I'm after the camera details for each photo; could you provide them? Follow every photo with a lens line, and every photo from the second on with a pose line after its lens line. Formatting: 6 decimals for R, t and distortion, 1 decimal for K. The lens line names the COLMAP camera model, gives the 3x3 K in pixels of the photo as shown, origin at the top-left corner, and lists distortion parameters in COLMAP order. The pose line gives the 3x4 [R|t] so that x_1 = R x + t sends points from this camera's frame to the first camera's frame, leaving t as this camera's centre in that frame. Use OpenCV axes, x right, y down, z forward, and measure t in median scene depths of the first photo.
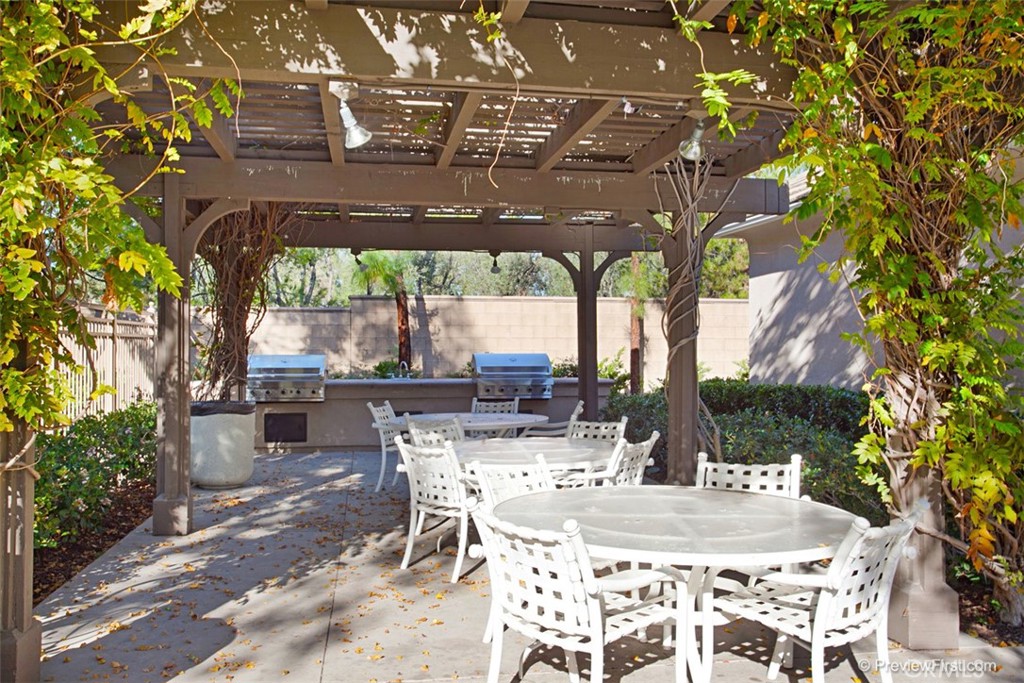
lens RADIAL K [[851.1, 0, 512.0], [0, 851.1, 341.5], [0, 0, 1]] dist [0.075767, 0.000876]
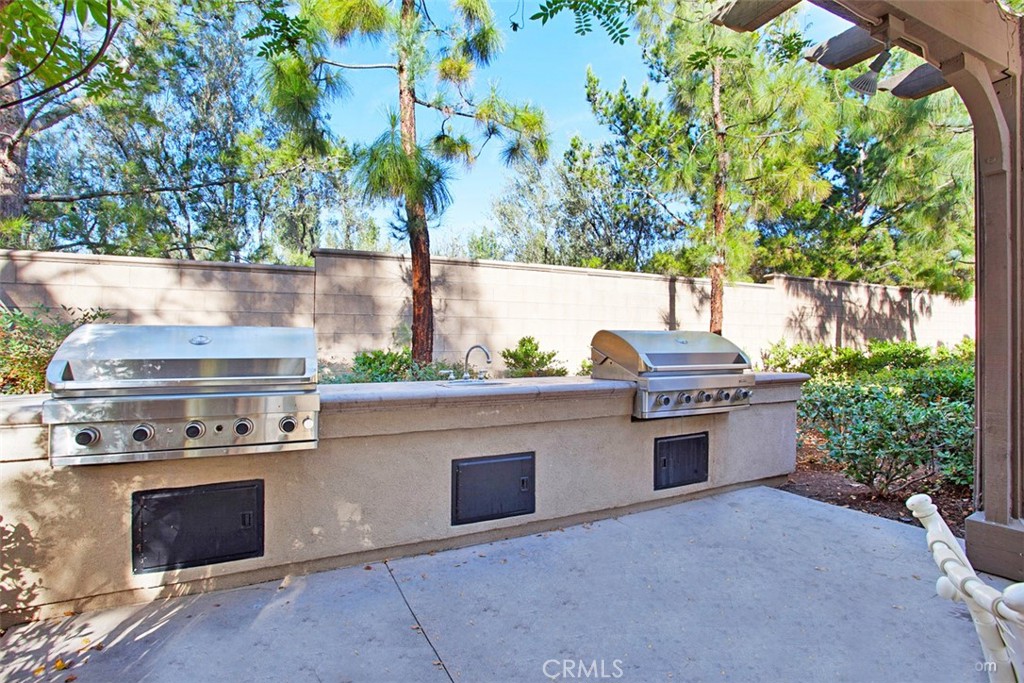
lens RADIAL K [[507.4, 0, 512.4], [0, 507.4, 332.4], [0, 0, 1]] dist [-0.034598, 0.018498]
pose [[0.958375, 0.002861, 0.285498, -0.192177], [0.003864, 0.999728, -0.022989, 0.023974], [-0.285486, 0.023135, 0.958104, 0.731705]]
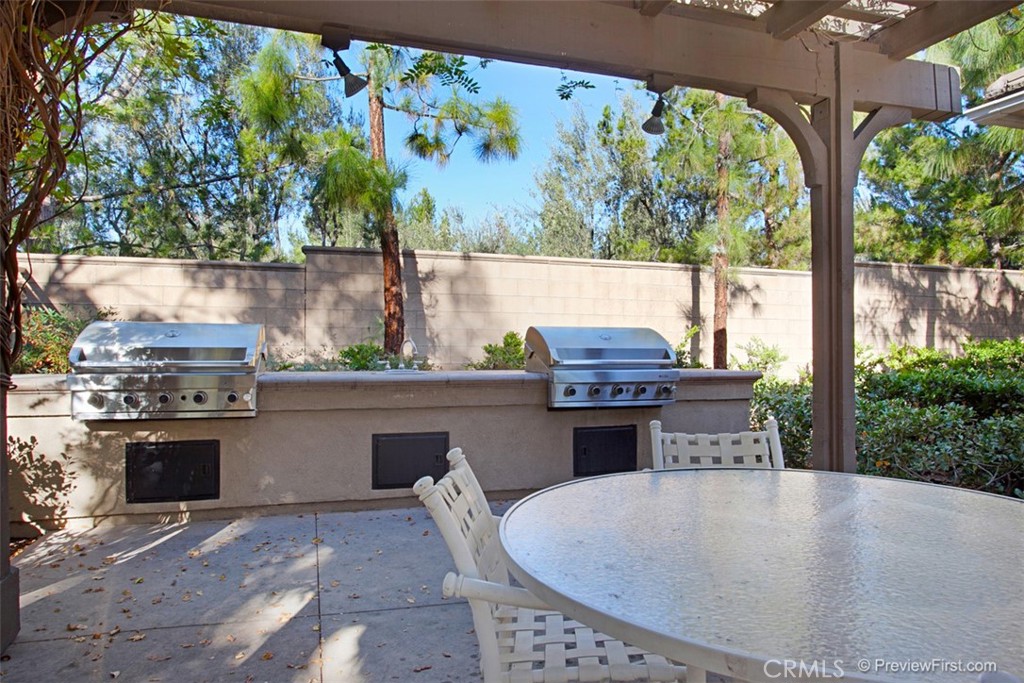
lens RADIAL K [[650.5, 0, 512.0], [0, 650.5, 341.5], [0, 0, 1]] dist [-0.002973, -0.001415]
pose [[0.991618, 0.006220, 0.129052, -0.118538], [-0.006072, 0.999980, -0.001539, 0.025972], [-0.129059, 0.000743, 0.991637, 0.589845]]
